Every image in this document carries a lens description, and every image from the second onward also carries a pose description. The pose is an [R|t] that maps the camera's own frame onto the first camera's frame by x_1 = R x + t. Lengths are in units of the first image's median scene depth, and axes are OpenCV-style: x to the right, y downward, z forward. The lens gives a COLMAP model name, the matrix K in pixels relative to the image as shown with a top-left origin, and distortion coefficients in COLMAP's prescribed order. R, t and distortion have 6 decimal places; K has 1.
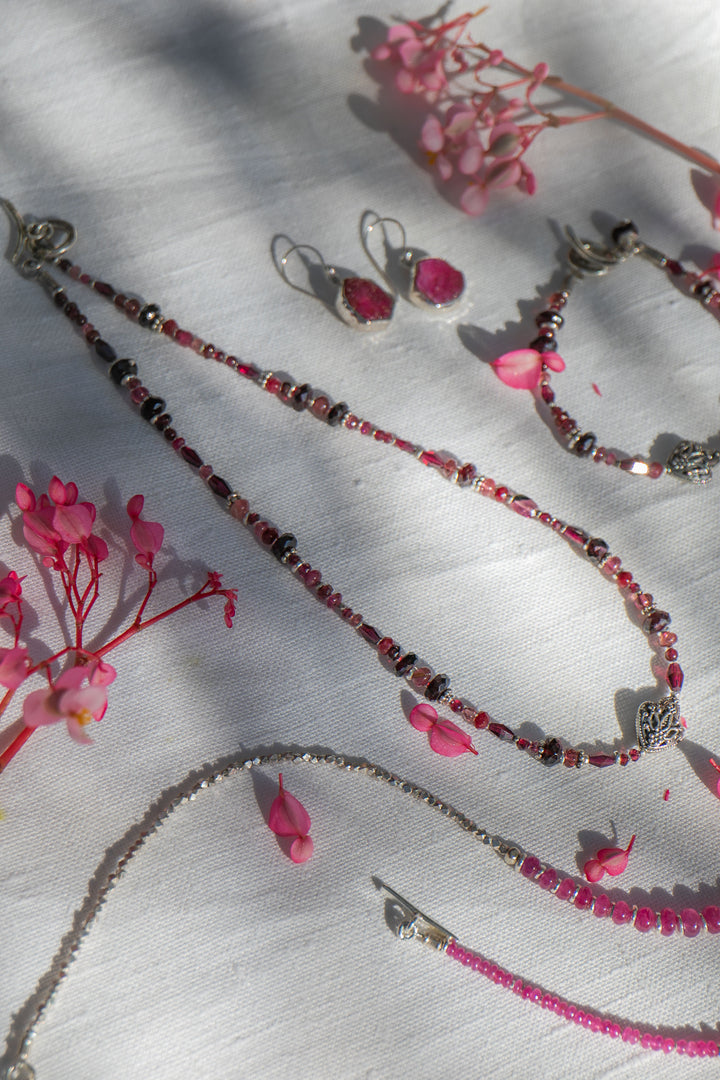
lens RADIAL K [[1882.7, 0, 360.0], [0, 1882.7, 540.0], [0, 0, 1]] dist [-0.014164, 0.132294]
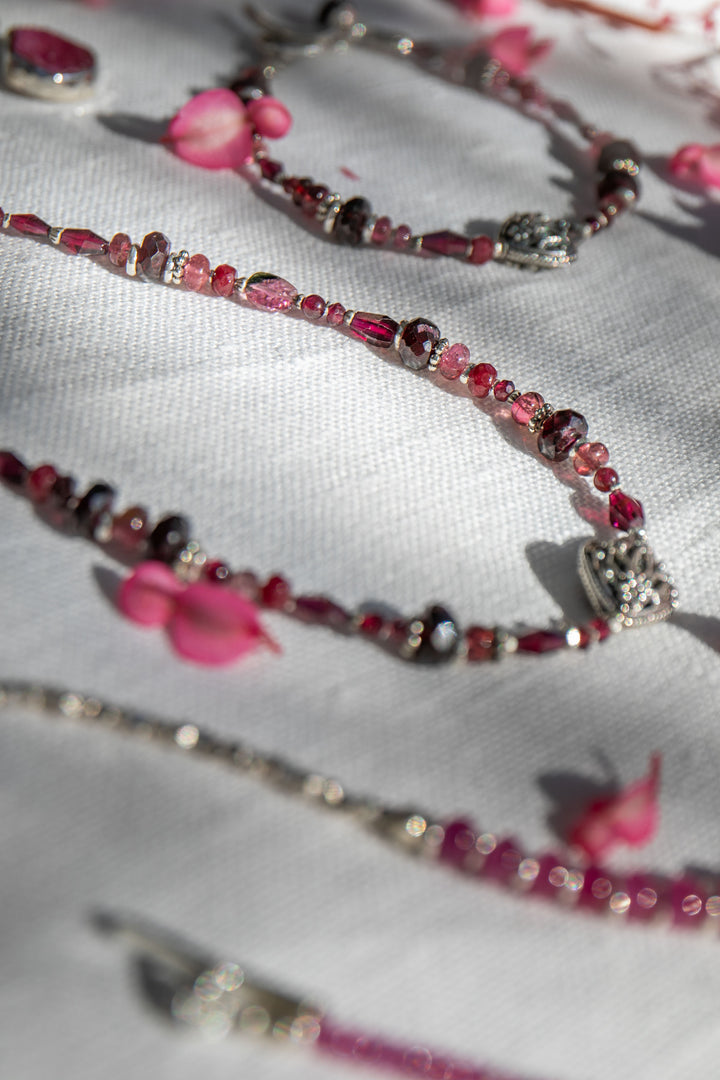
lens RADIAL K [[1776.3, 0, 360.0], [0, 1776.3, 540.0], [0, 0, 1]] dist [-0.032648, 0.100759]
pose [[0.965097, -0.124653, 0.230324, -0.012741], [0.201326, 0.915600, -0.348059, 0.225710], [-0.167498, 0.382280, 0.908739, 0.563200]]
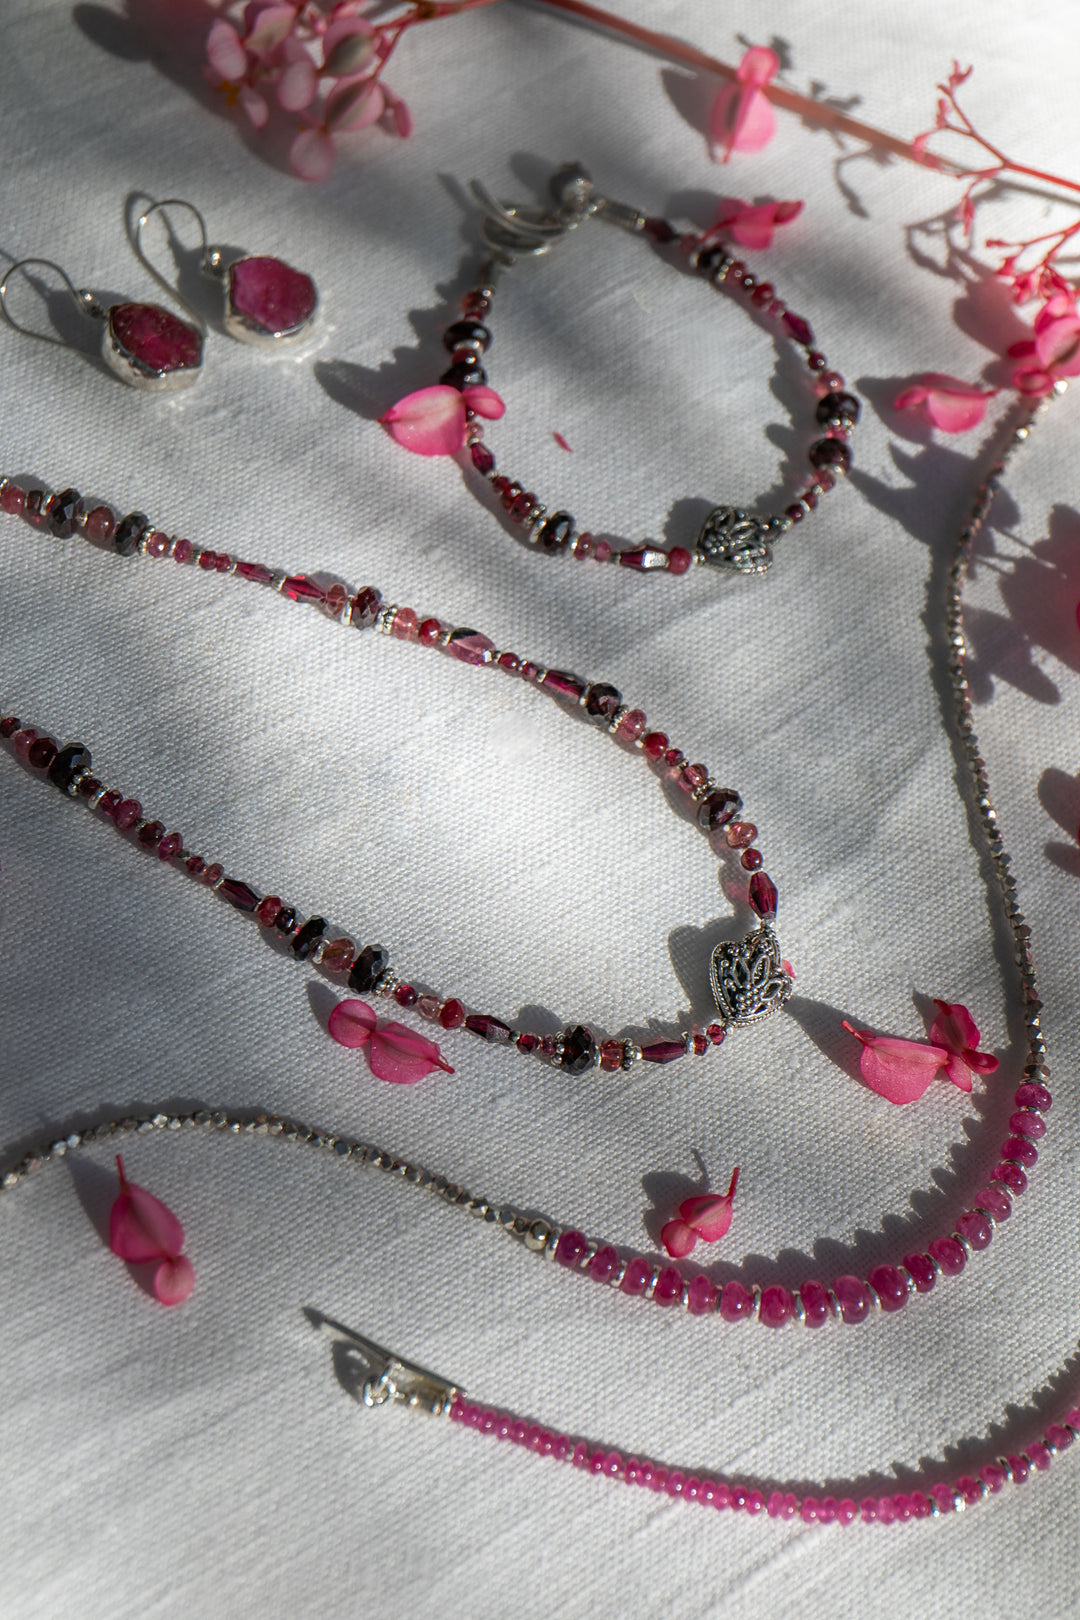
lens RADIAL K [[2824.1, 0, 540.0], [0, 2824.1, 810.0], [0, 0, 1]] dist [-0.014164, 0.132294]
pose [[0.982977, -0.139223, 0.119890, -0.004217], [0.139849, 0.990168, 0.003220, 0.032513], [-0.119159, 0.013601, 0.992782, 0.122230]]
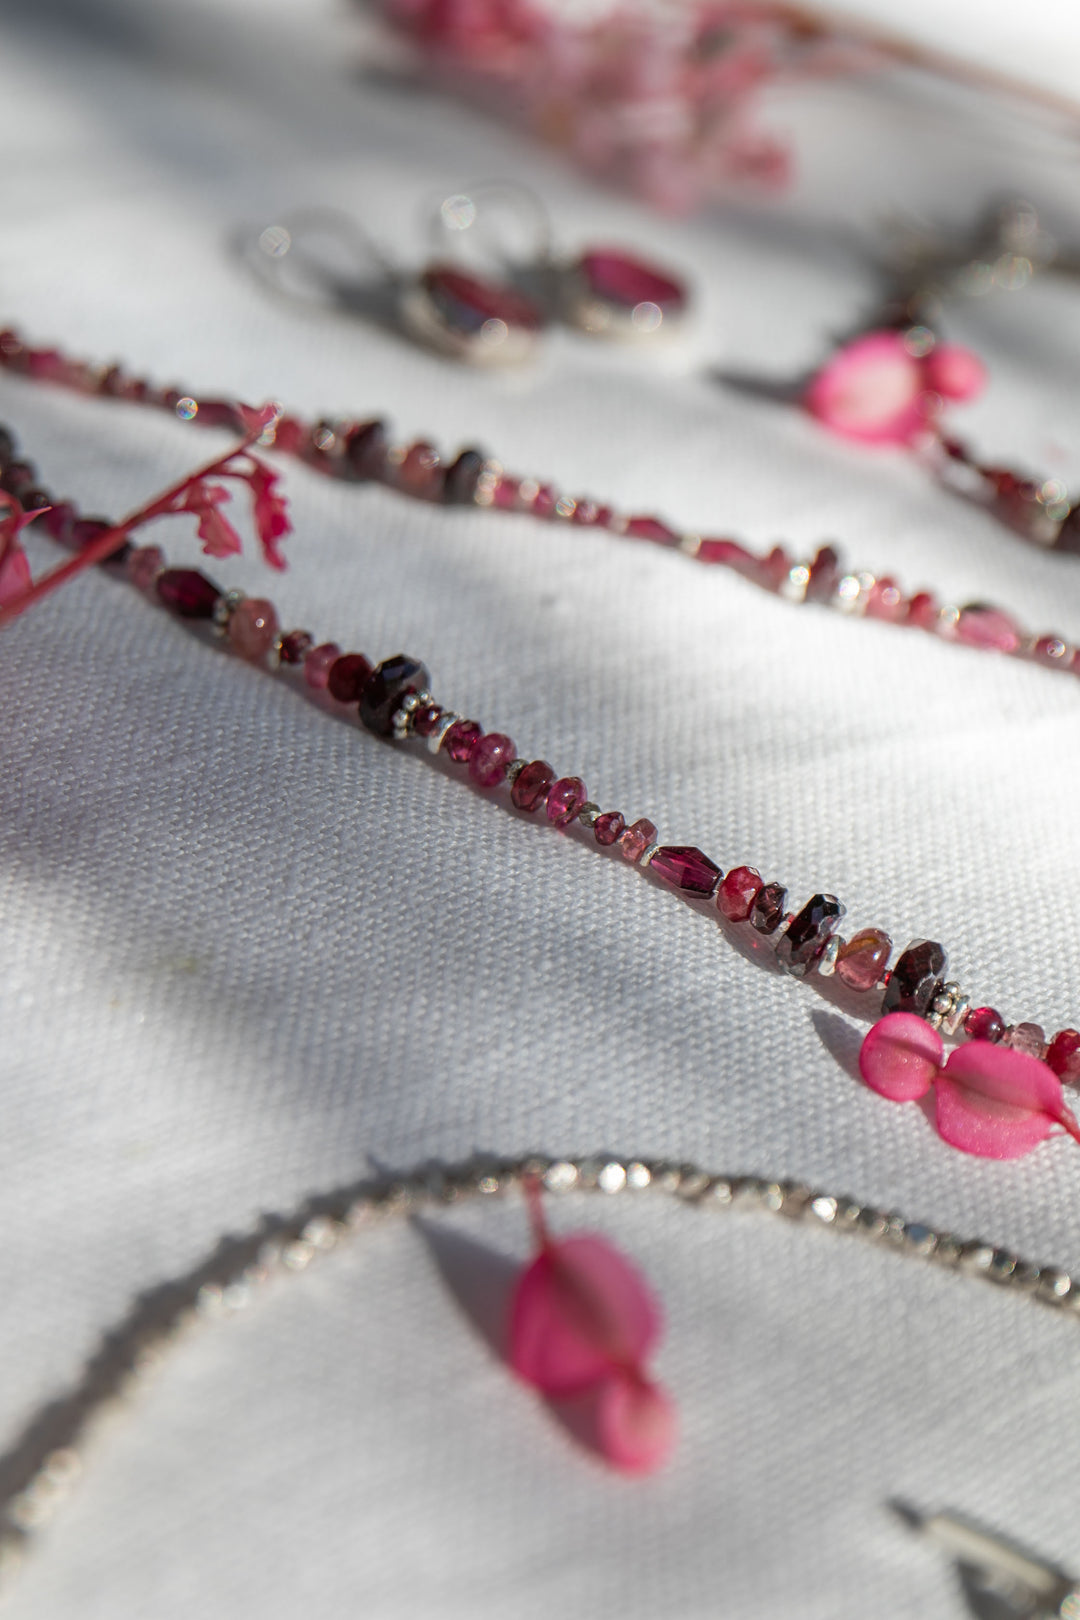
lens RADIAL K [[2664.5, 0, 540.0], [0, 2664.5, 810.0], [0, 0, 1]] dist [-0.032648, 0.100759]
pose [[0.981114, -0.091779, 0.170273, -0.096545], [0.153815, 0.903935, -0.399052, 0.216564], [-0.117291, 0.417706, 0.900980, 0.537288]]
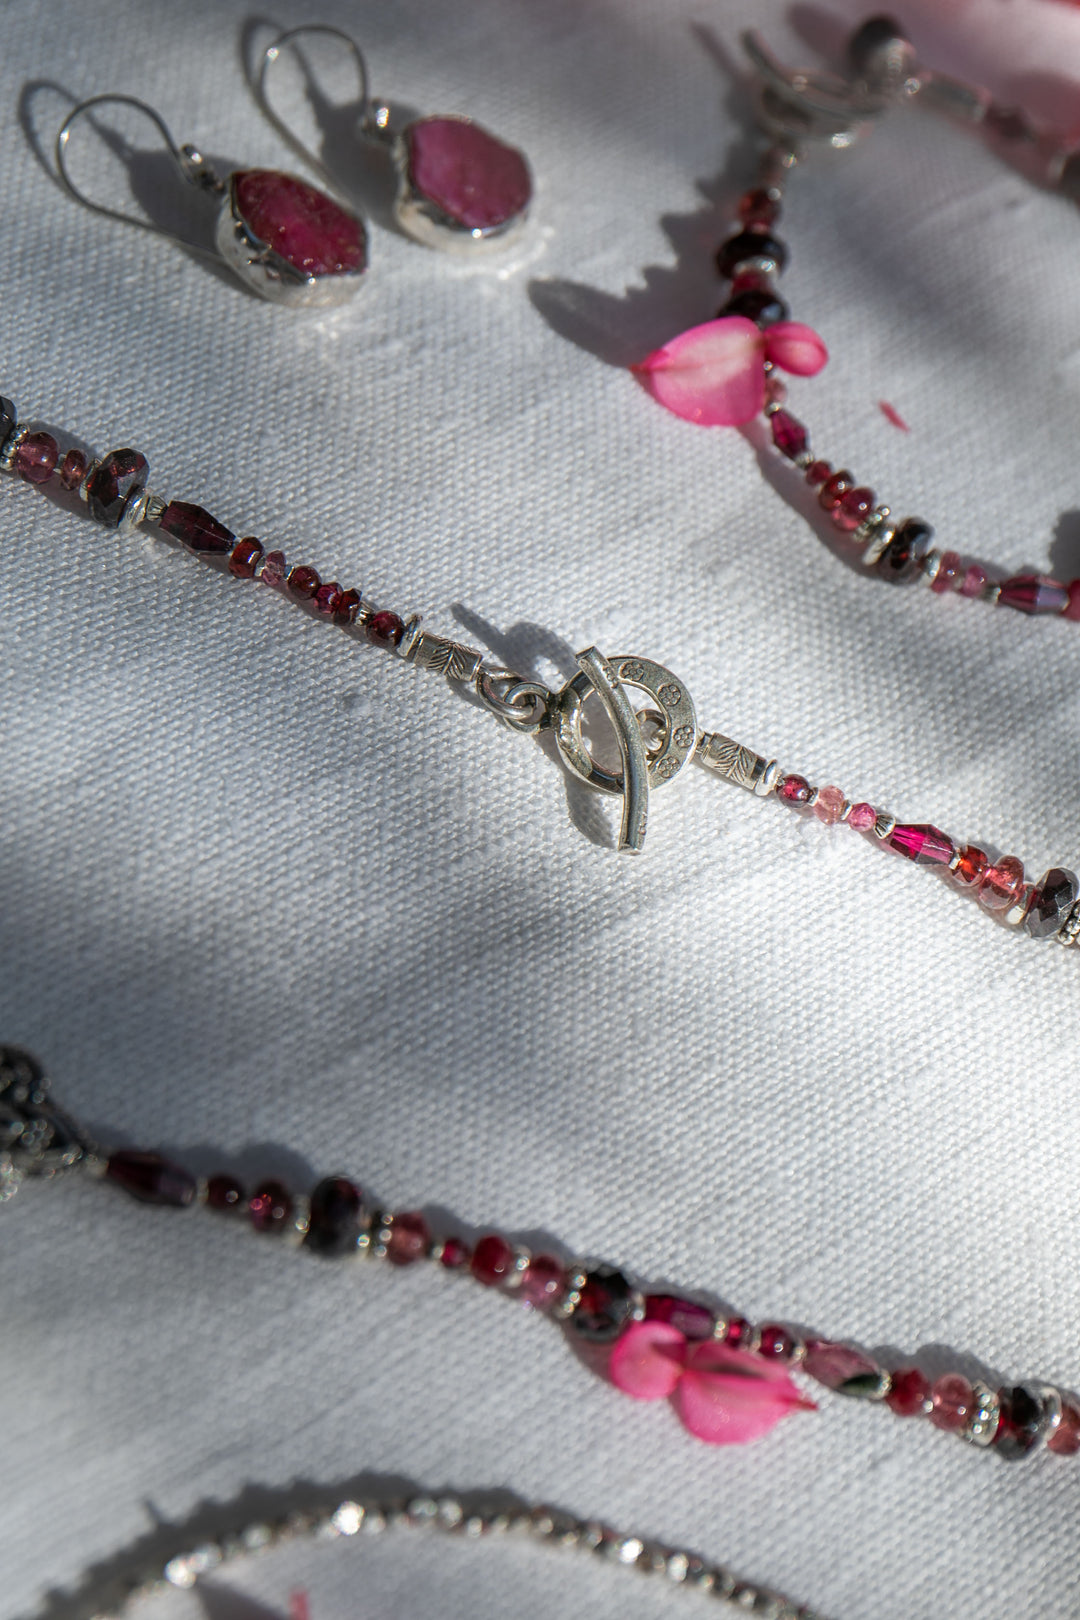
lens RADIAL K [[2664.5, 0, 540.0], [0, 2664.5, 810.0], [0, 0, 1]] dist [-0.032648, 0.100759]
pose [[0.973522, -0.103569, 0.203785, -0.072739], [0.105883, 0.994378, -0.000454, -0.005150], [-0.202593, 0.022019, 0.979016, 0.485183]]
